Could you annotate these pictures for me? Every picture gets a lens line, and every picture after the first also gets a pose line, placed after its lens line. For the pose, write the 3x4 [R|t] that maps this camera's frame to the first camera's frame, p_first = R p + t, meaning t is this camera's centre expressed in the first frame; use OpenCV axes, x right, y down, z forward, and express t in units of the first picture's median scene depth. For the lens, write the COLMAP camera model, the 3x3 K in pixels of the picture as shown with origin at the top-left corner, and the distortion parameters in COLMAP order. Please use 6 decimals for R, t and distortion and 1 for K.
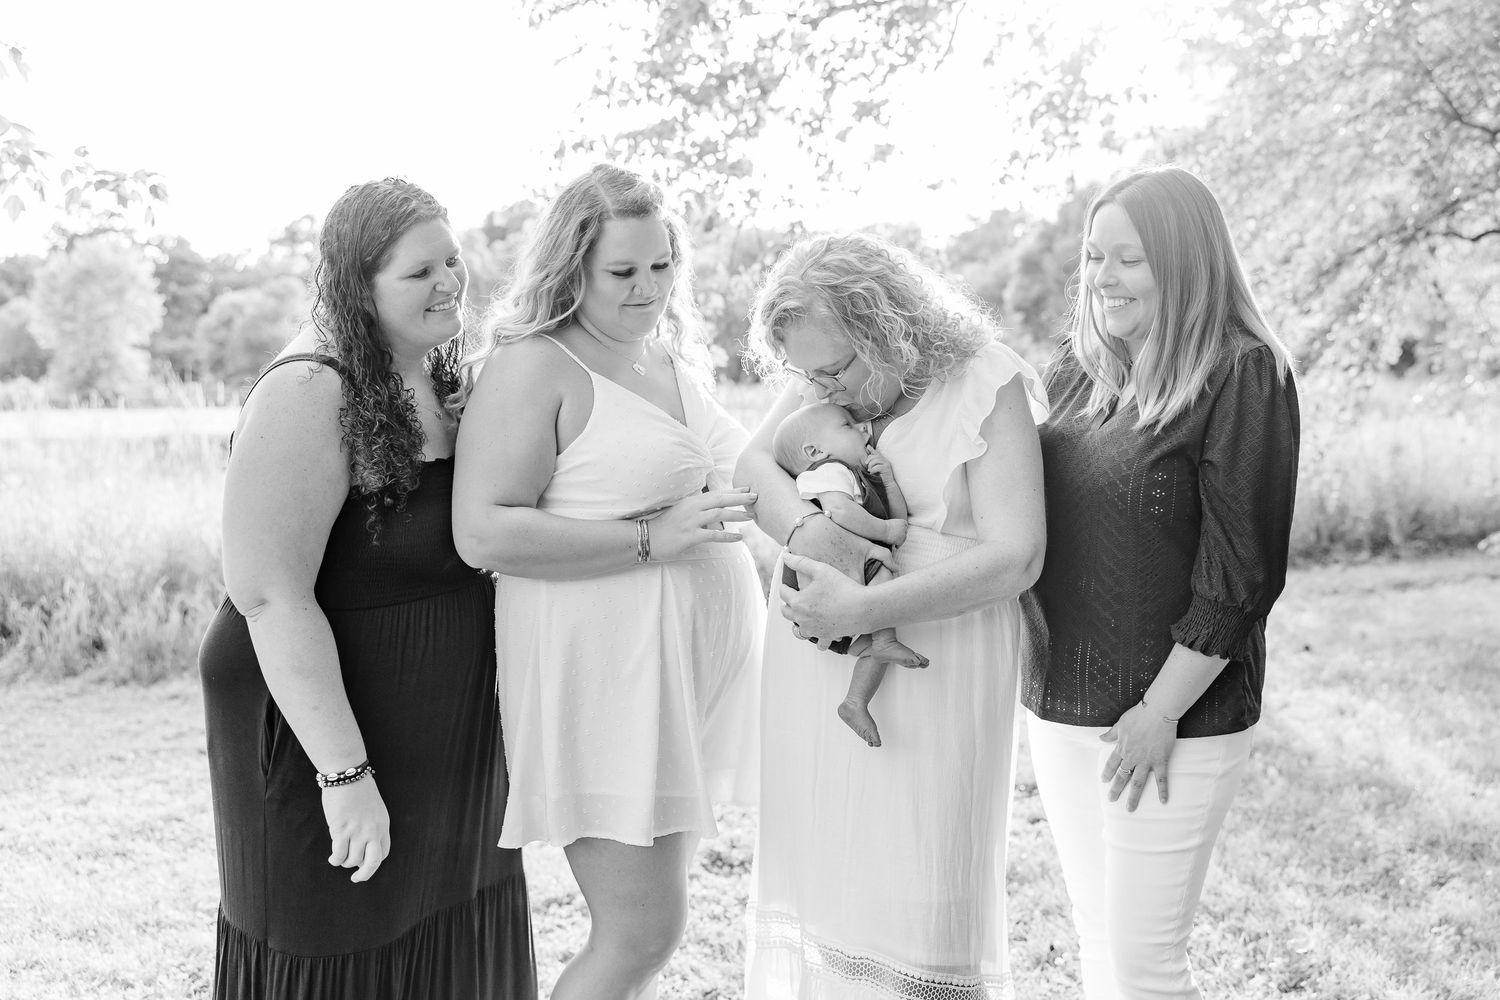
lens RADIAL K [[1580.3, 0, 831.8], [0, 1580.3, 496.3], [0, 0, 1]] dist [0.014509, 0.007123]
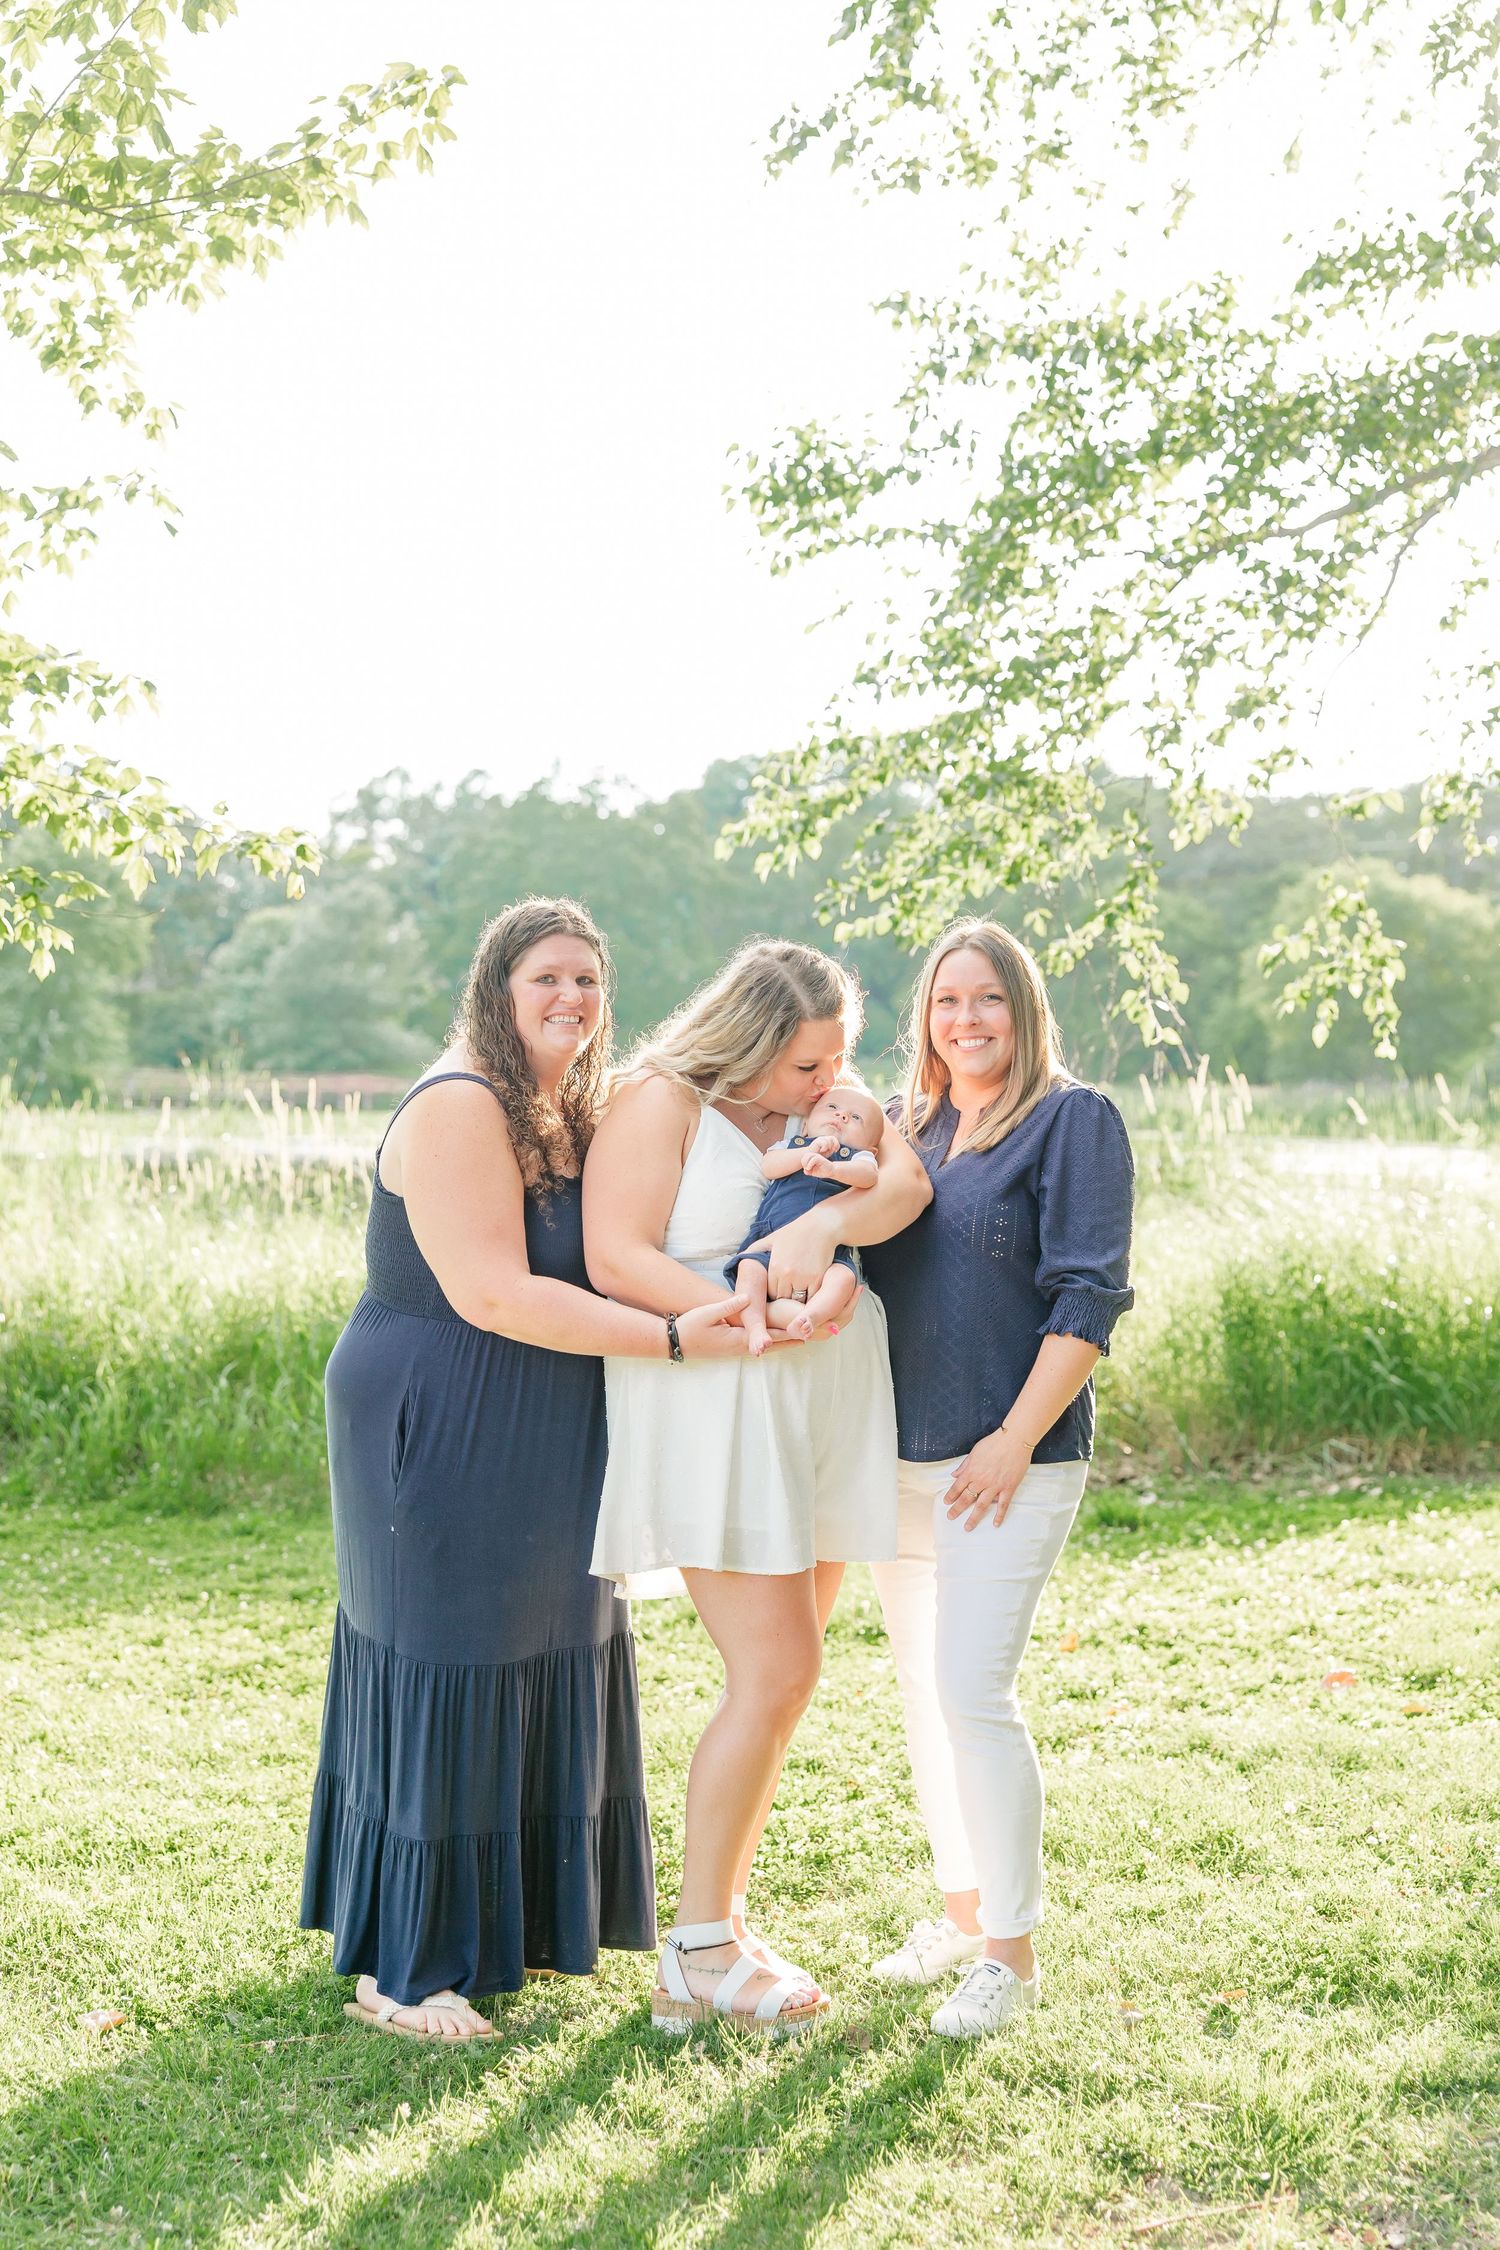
lens RADIAL K [[3167.7, 0, 750.0], [0, 3167.7, 1125.0], [0, 0, 1]] dist [0.024597, -0.030654]
pose [[0.980331, 0.018959, -0.196448, 0.080564], [-0.029509, 0.998267, -0.050916, 0.013260], [0.195142, 0.055712, 0.979191, -0.362349]]
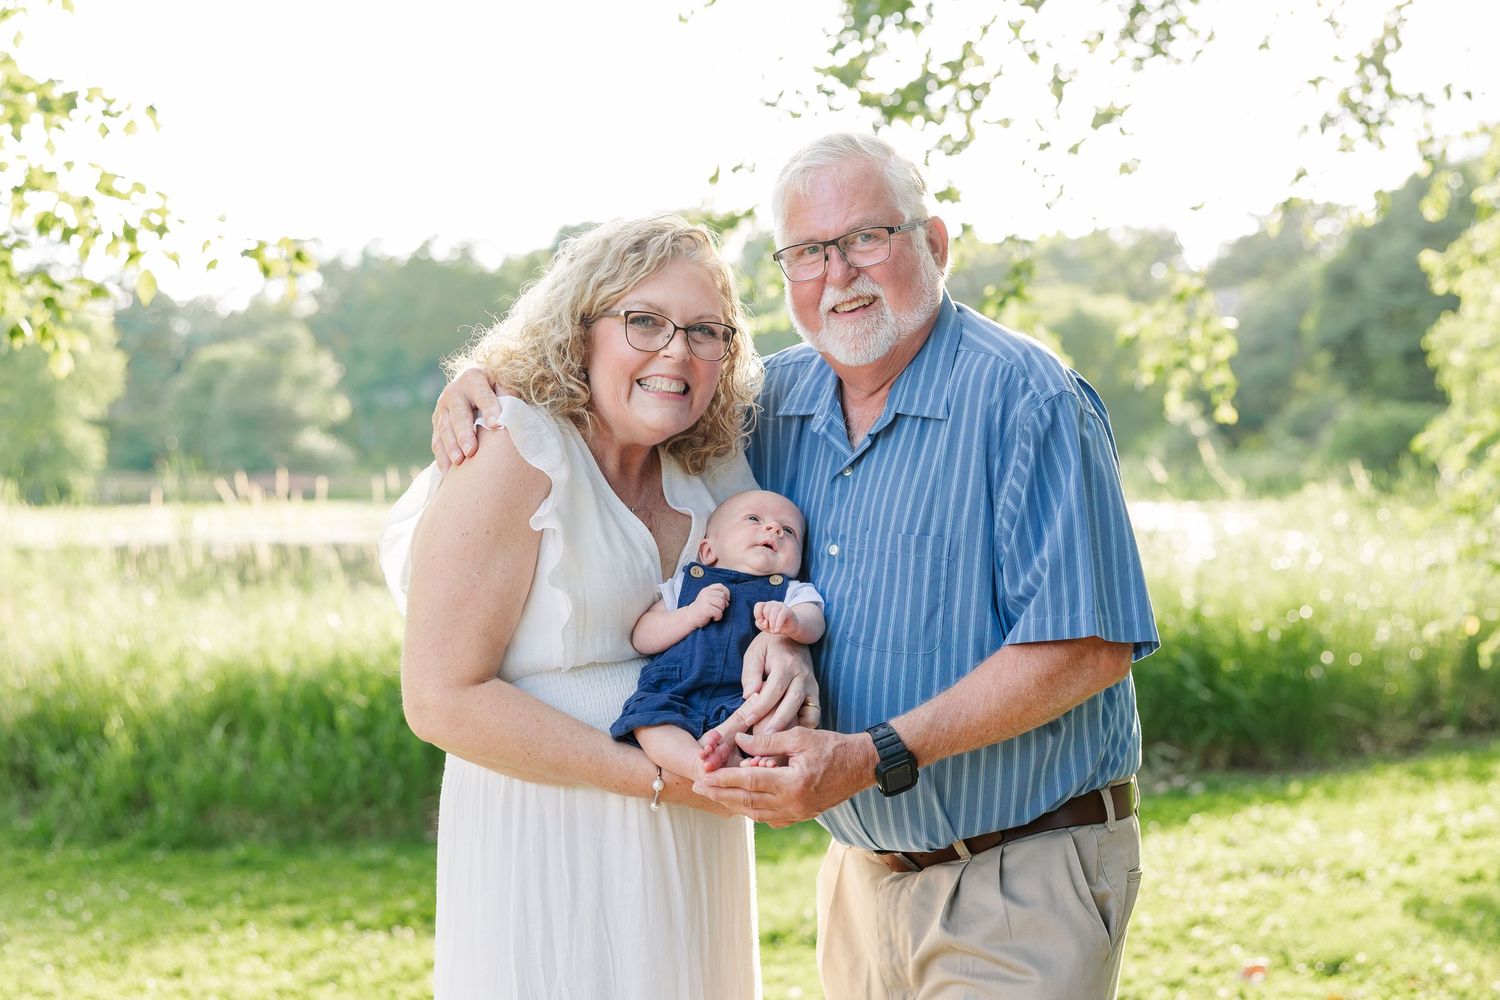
lens RADIAL K [[2372.8, 0, 724.8], [0, 2372.8, 516.4], [0, 0, 1]] dist [-0.119669, 0.989800]
pose [[0.991051, -0.011218, -0.133010, -0.011645], [0.004899, 0.998848, -0.047743, 0.009958], [0.133392, 0.046665, 0.989964, -0.178275]]
